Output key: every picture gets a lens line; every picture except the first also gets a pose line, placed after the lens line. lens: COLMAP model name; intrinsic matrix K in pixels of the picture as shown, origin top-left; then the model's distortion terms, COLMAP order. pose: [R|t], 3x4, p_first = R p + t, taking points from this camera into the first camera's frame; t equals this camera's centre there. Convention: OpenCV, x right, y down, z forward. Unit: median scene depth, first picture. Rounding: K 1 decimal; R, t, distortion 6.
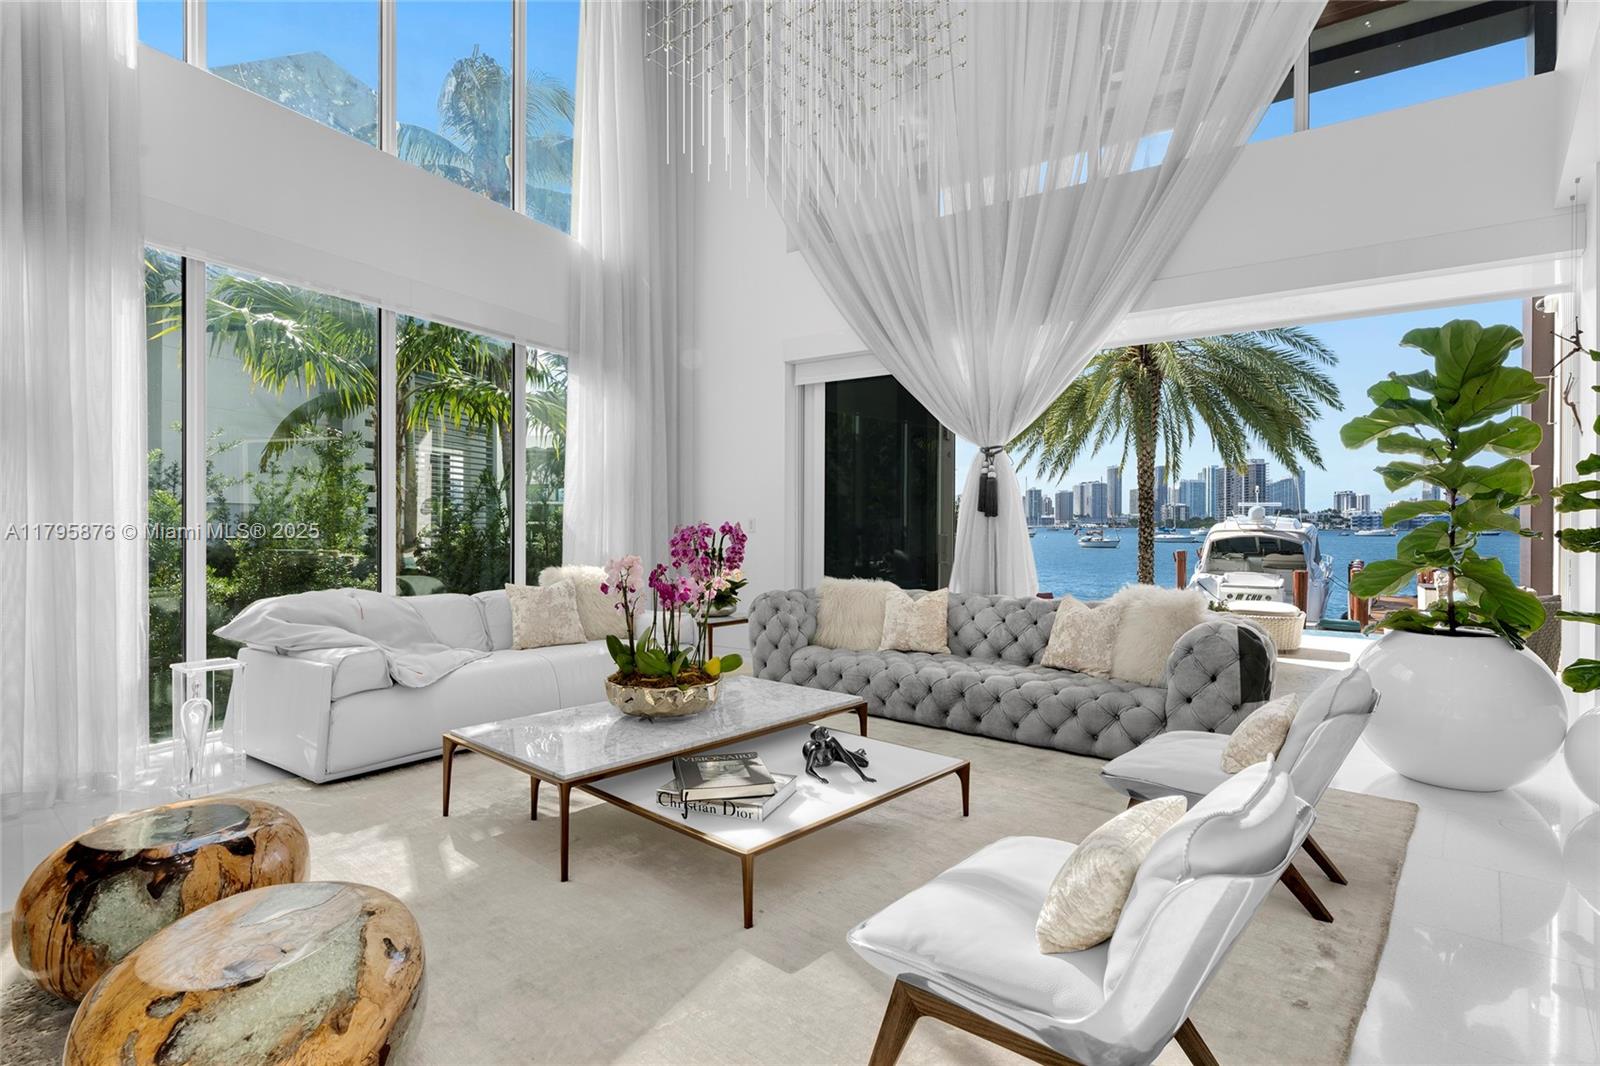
lens RADIAL K [[787.6, 0, 792.5], [0, 787.6, 527.2], [0, 0, 1]] dist [0.000564, 0.000298]
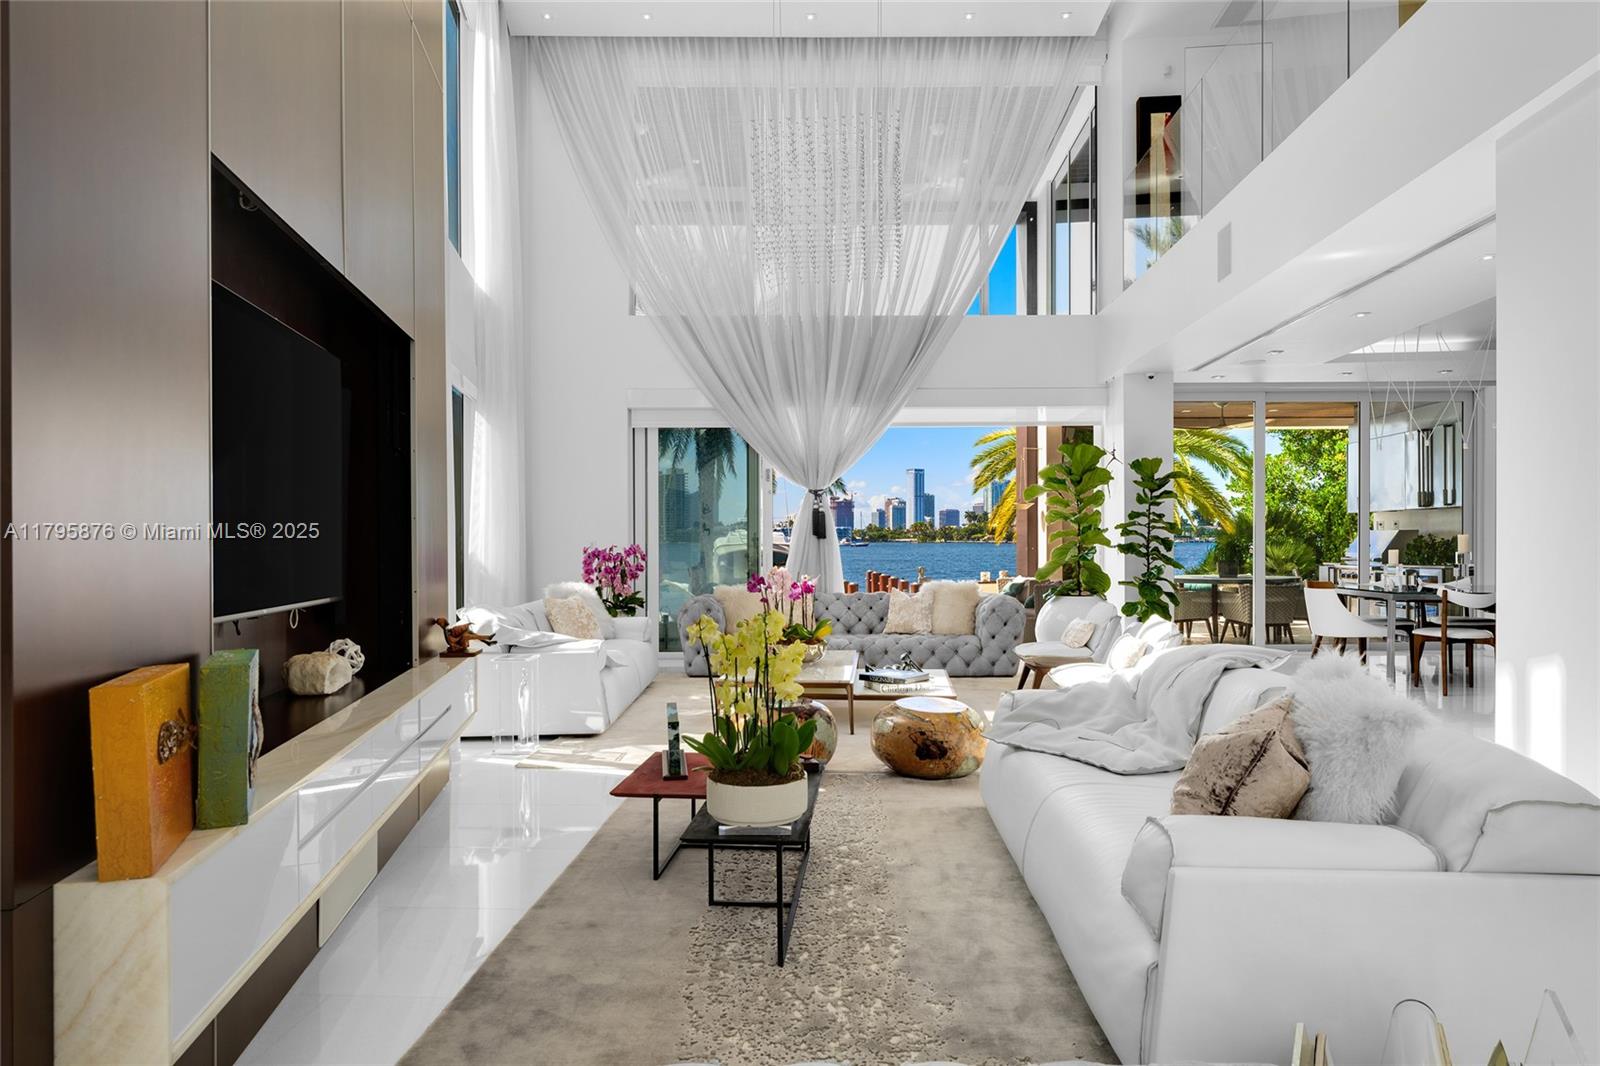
lens RADIAL K [[973.6, 0, 788.7], [0, 973.6, 537.4], [0, 0, 1]] dist [-0.009505, 0.001739]
pose [[0.795761, -0.007675, 0.605562, -1.090078], [0.010660, 0.999942, -0.001334, -0.017183], [-0.605517, 0.007517, 0.795797, -0.467192]]
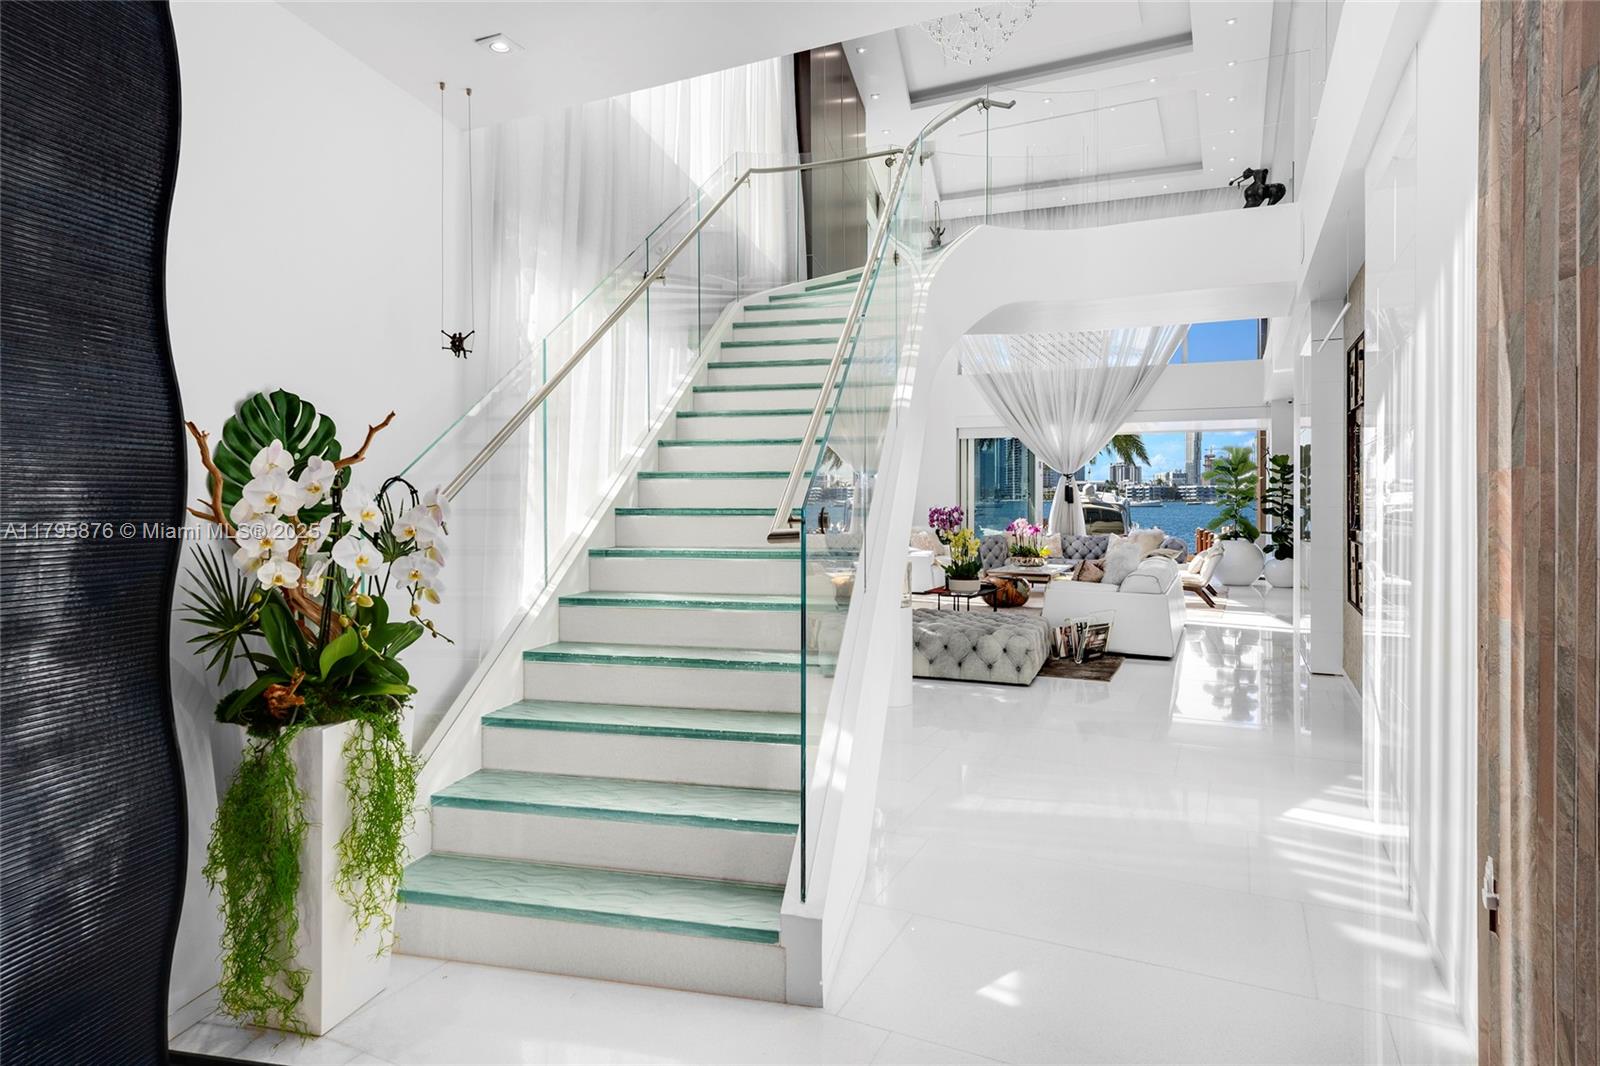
lens RADIAL K [[896.8, 0, 783.0], [0, 896.8, 503.7], [0, 0, 1]] dist [0.016928, 0.000721]
pose [[0.967738, -0.007528, 0.251846, -1.626540], [0.006432, 0.999966, 0.005175, -0.040371], [-0.251876, -0.003388, 0.967754, -1.814211]]
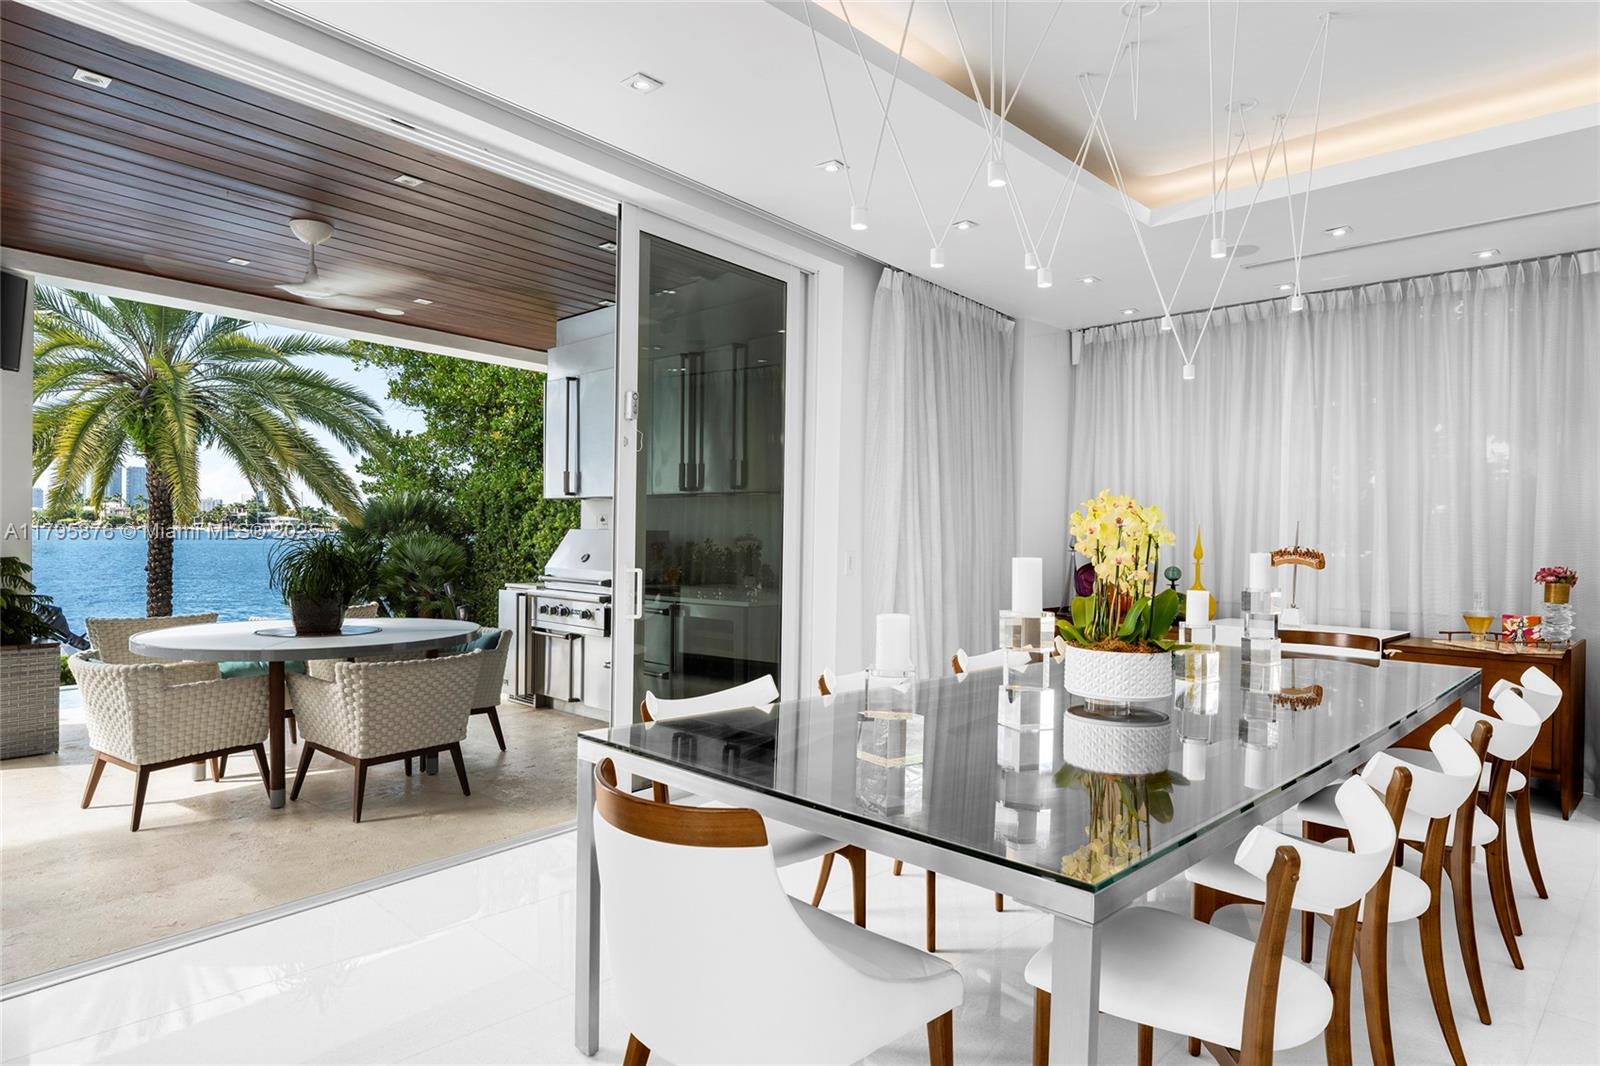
lens RADIAL K [[896.8, 0, 809.5], [0, 896.8, 537.3], [0, 0, 1]] dist [0.016928, 0.000721]
pose [[0.038791, -0.005749, 0.999231, 0.516612], [-0.014180, 0.999880, 0.006303, -0.025506], [-0.999147, -0.014413, 0.038704, 0.344749]]
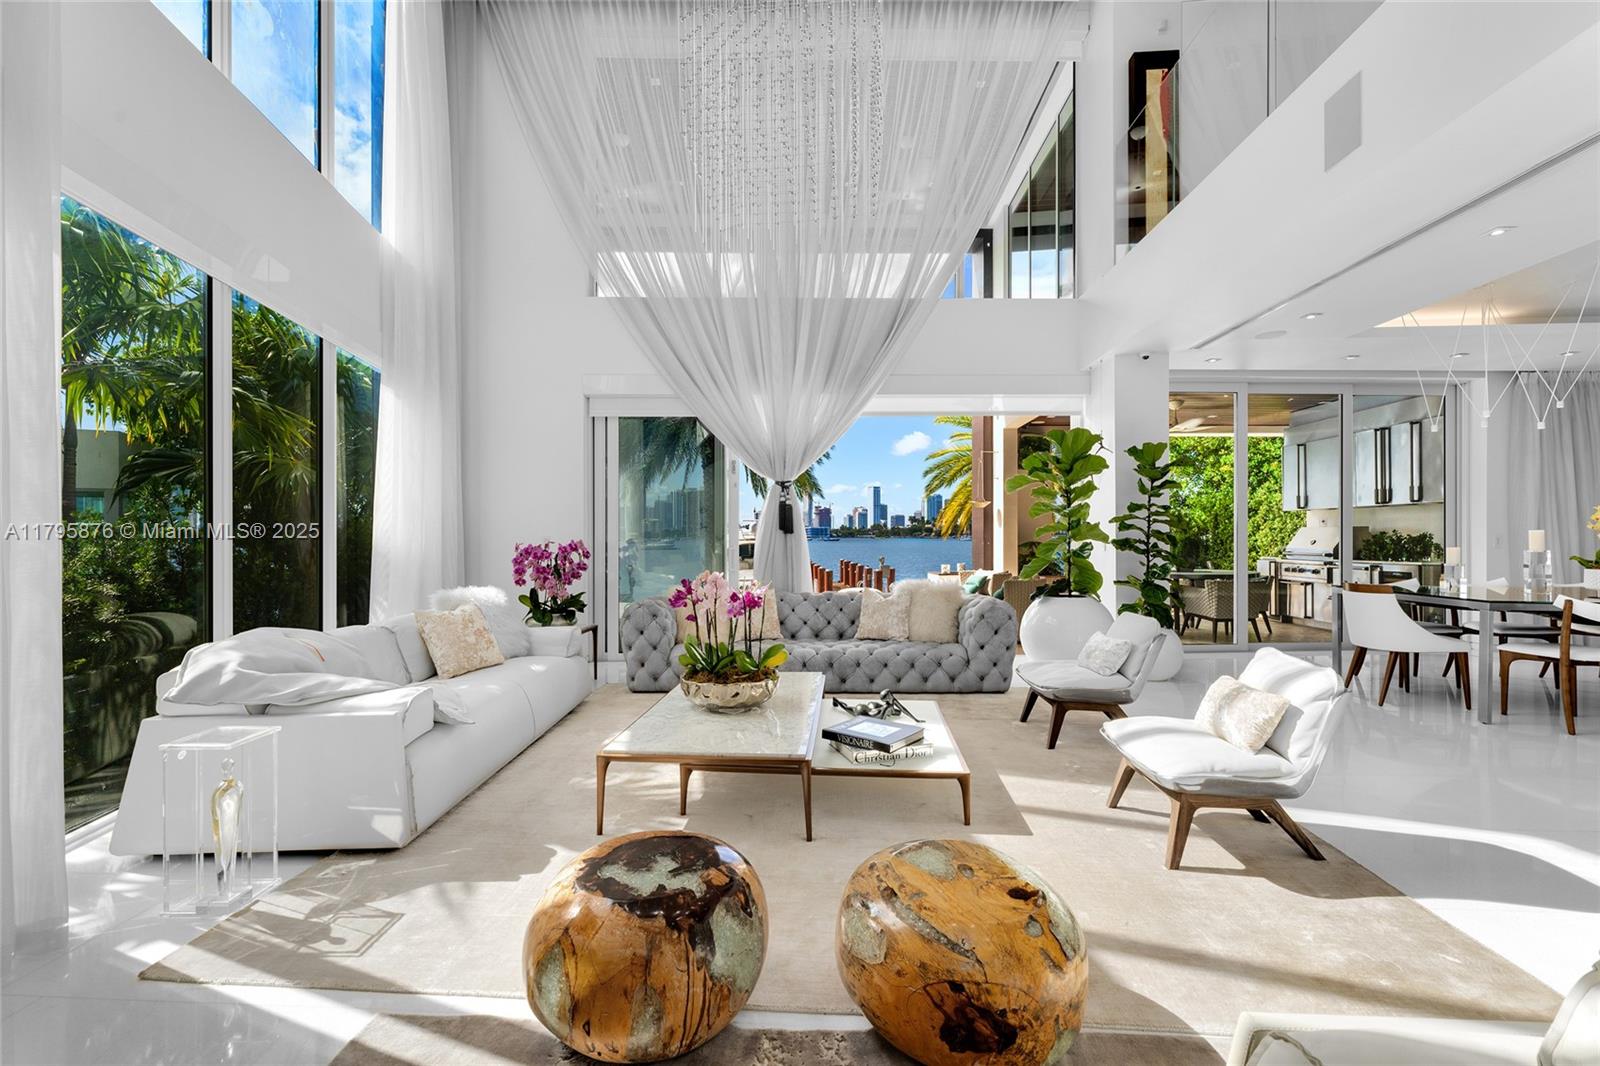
lens RADIAL K [[676.6, 0, 789.3], [0, 676.6, 534.9], [0, 0, 1]] dist [-0.012569, -0.001208]
pose [[0.792964, -0.007632, 0.609221, -0.559821], [0.010177, 0.999948, -0.000719, -0.012948], [-0.609184, 0.006770, 0.793000, 0.114100]]
